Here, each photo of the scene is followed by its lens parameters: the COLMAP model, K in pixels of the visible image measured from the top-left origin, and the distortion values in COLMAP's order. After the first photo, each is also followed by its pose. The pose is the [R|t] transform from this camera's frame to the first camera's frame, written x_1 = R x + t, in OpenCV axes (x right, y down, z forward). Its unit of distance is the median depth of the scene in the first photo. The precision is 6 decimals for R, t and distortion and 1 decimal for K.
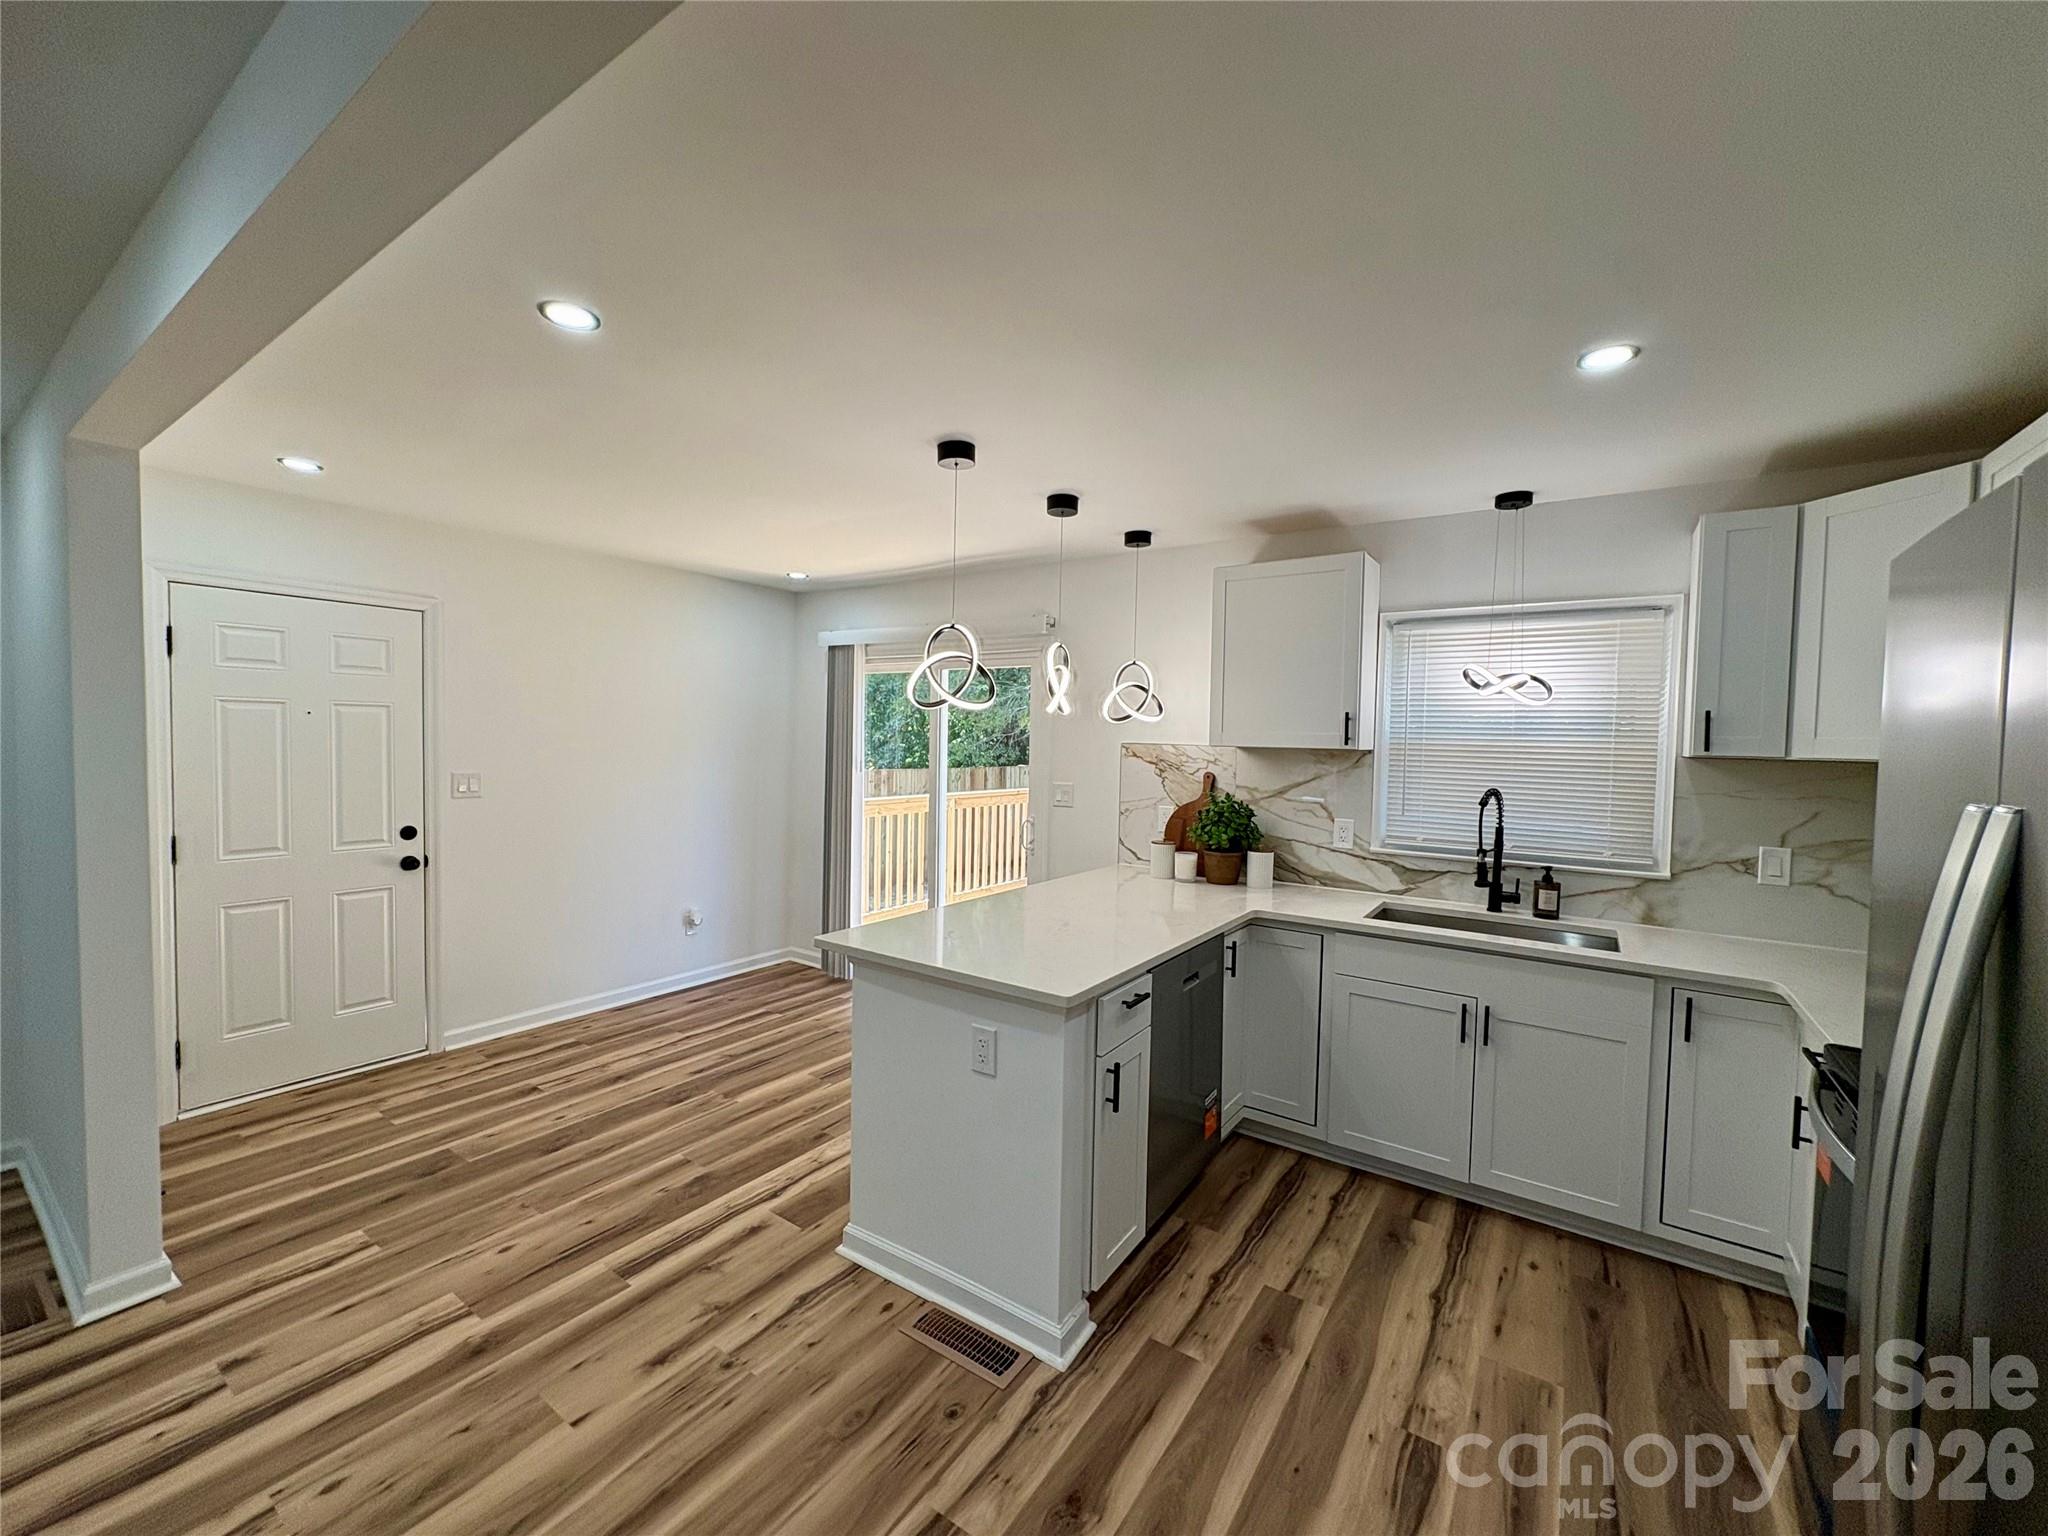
lens RADIAL K [[816.1, 0, 1024.4], [0, 816.1, 766.8], [0, 0, 1]] dist [0.000250, 0.000271]
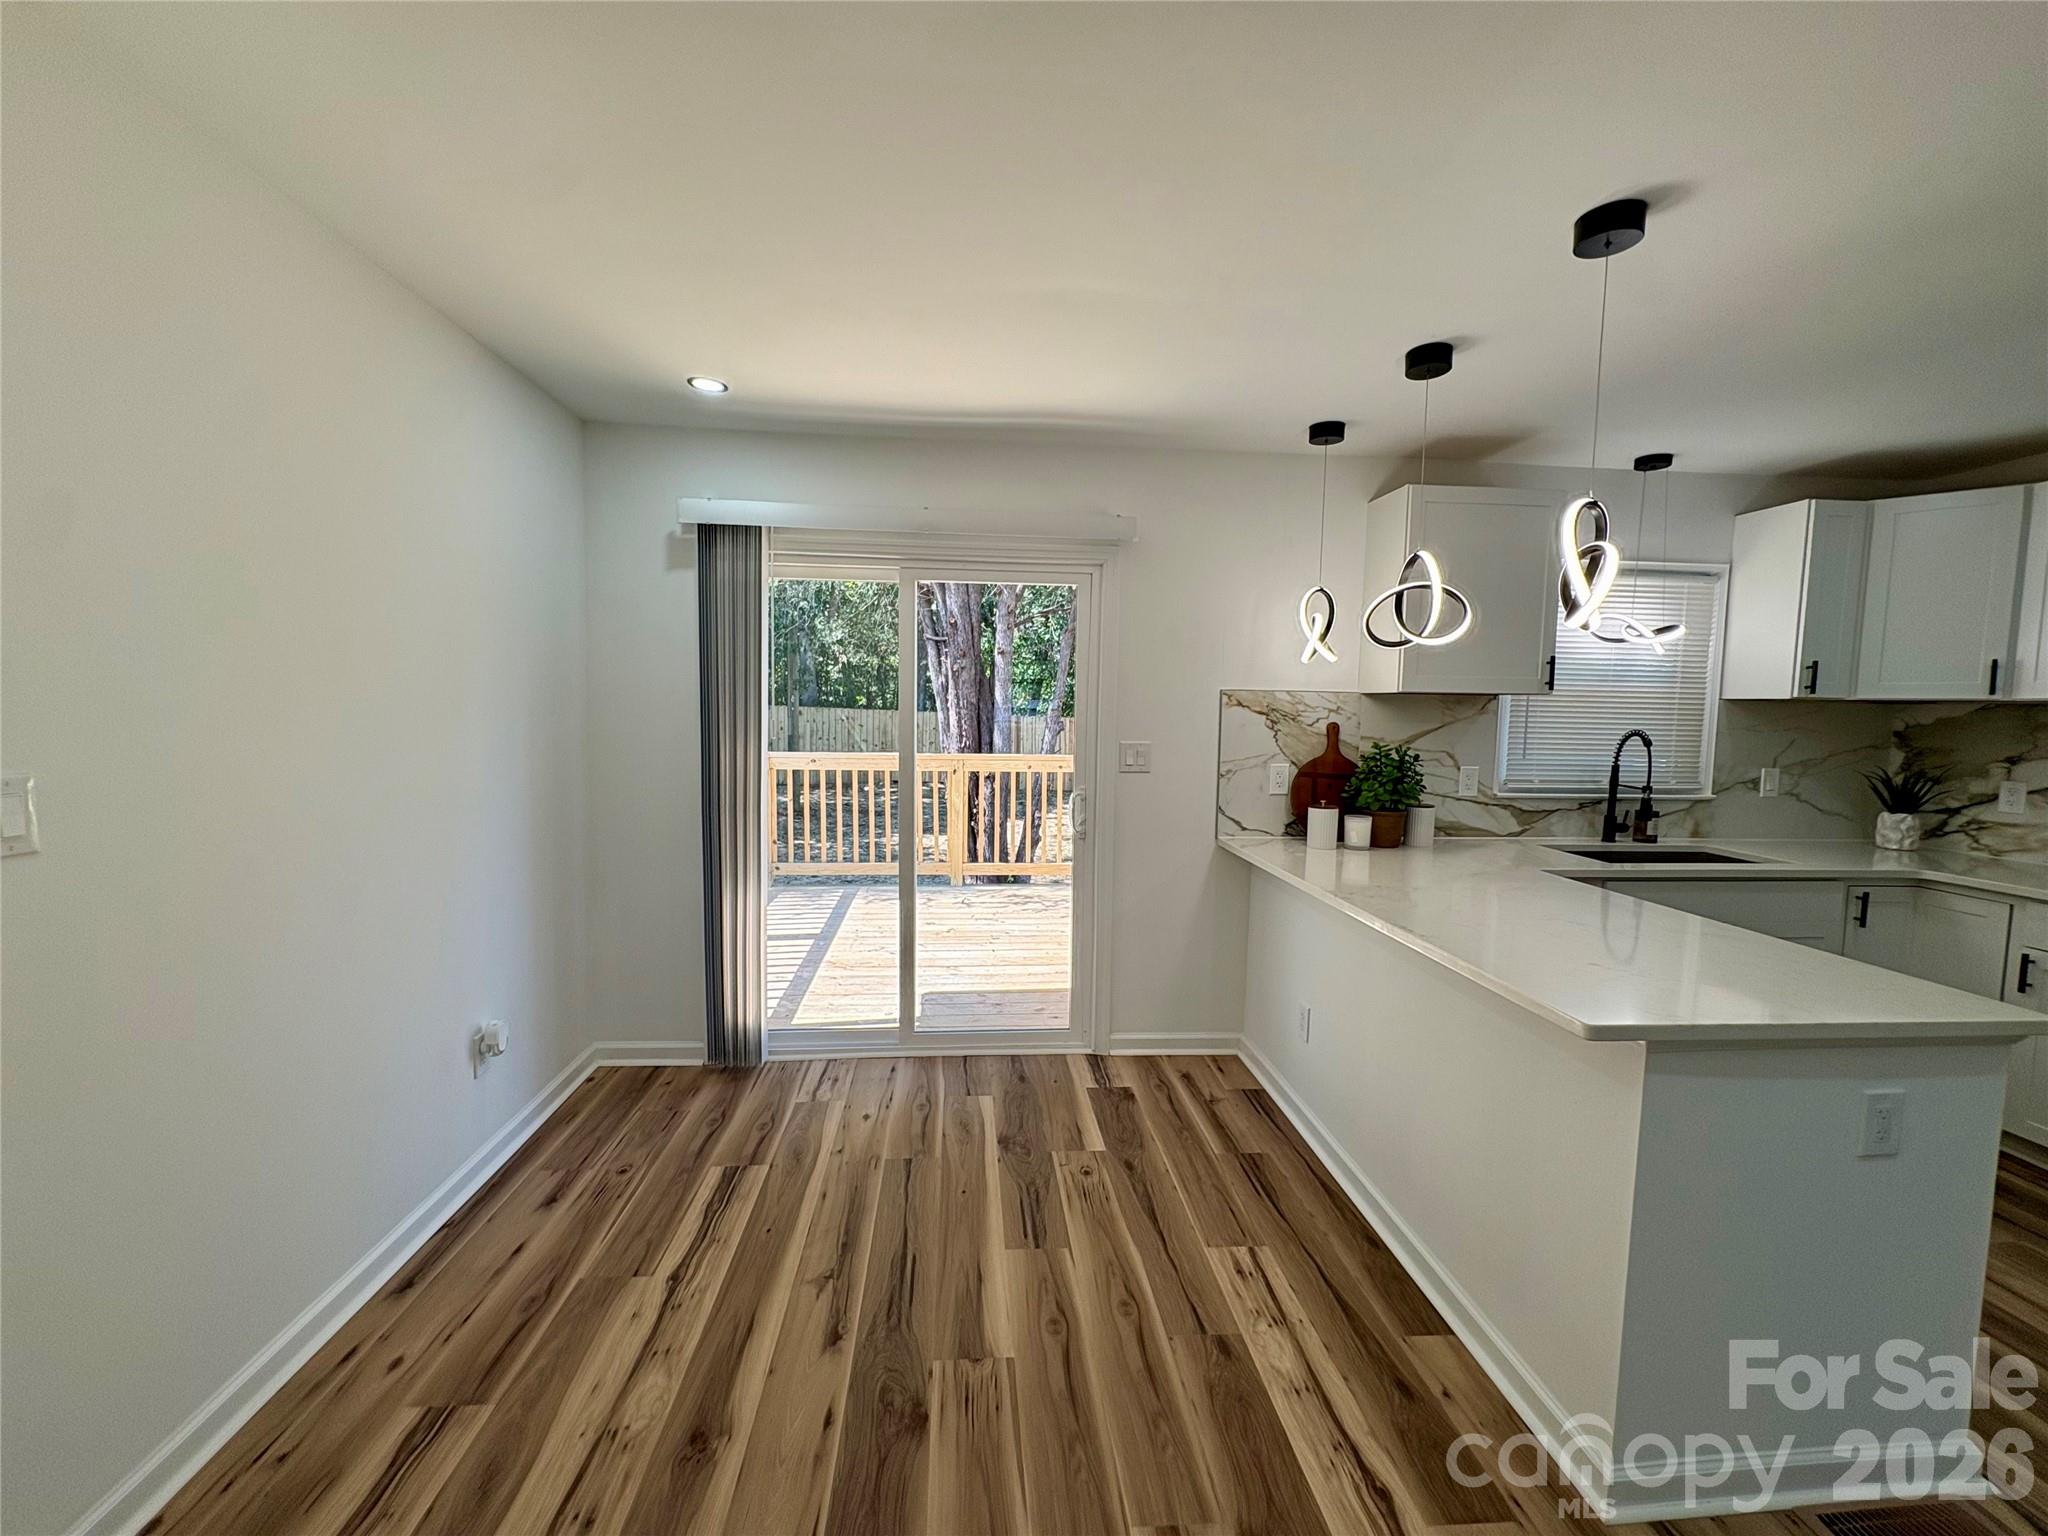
lens RADIAL K [[816.1, 0, 1024.6], [0, 816.1, 766.2], [0, 0, 1]] dist [0.000250, 0.000271]
pose [[0.774940, -0.056874, 0.629471, -0.745290], [0.021618, 0.997745, 0.063534, -0.011788], [-0.631665, -0.035627, 0.774422, 0.671557]]
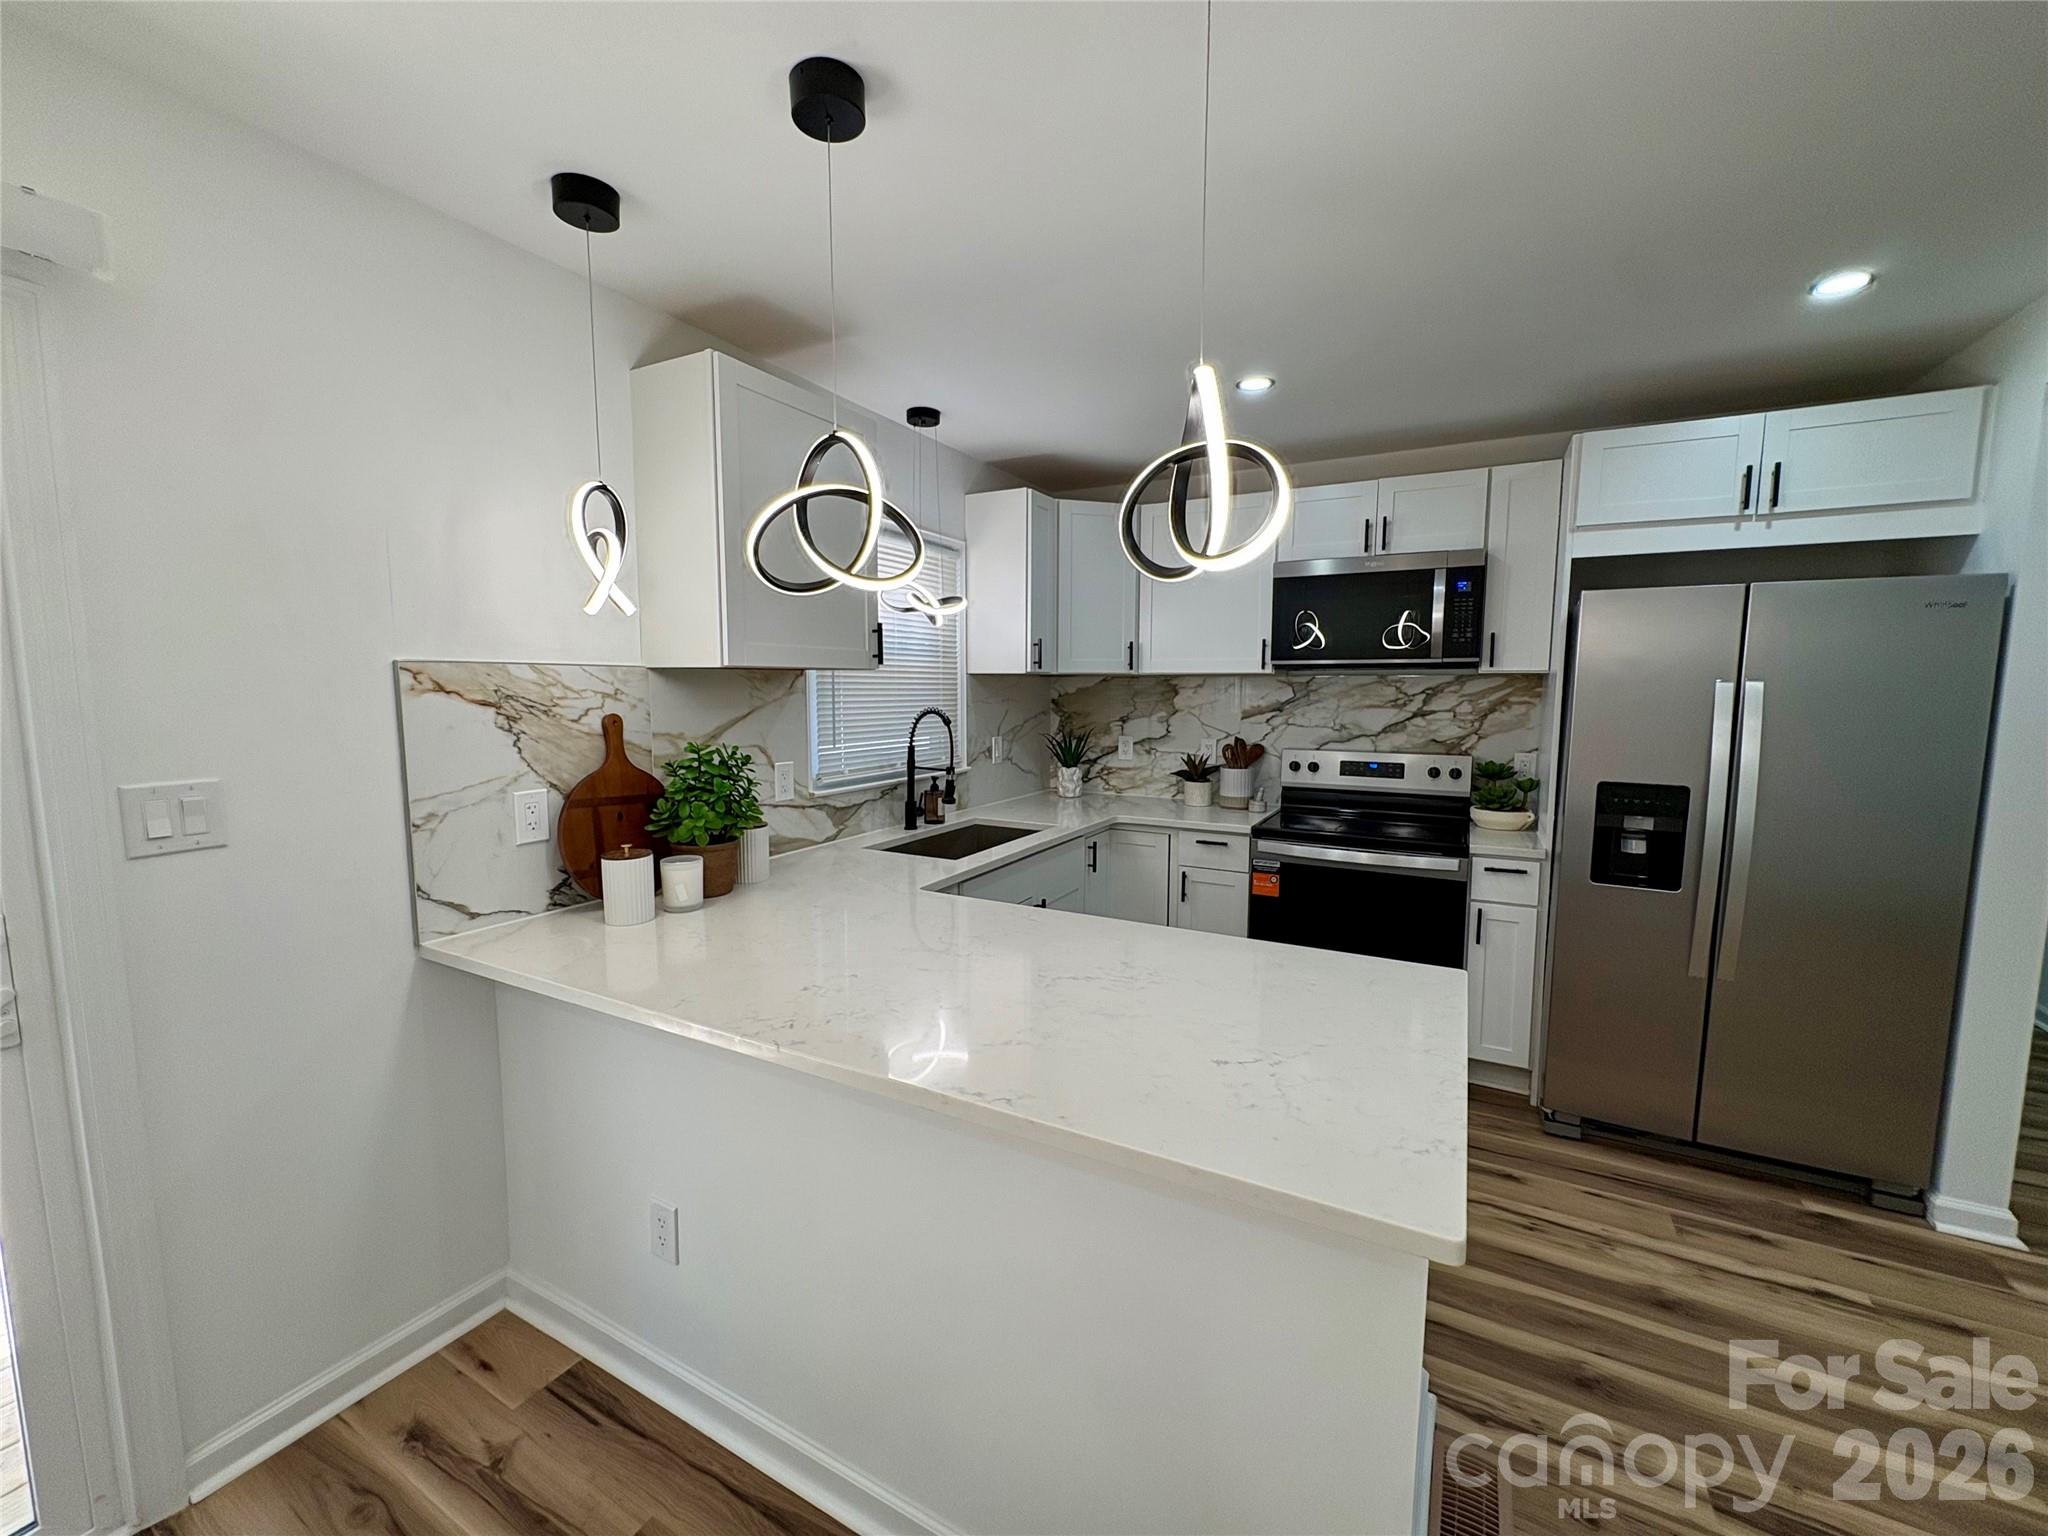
lens RADIAL K [[816.1, 0, 1025.1], [0, 816.1, 767.4], [0, 0, 1]] dist [0.000250, 0.000271]
pose [[-0.104262, -0.123713, 0.986825, -0.446983], [0.029218, 0.991424, 0.127376, -0.025229], [-0.994121, 0.042114, -0.099753, 0.990286]]
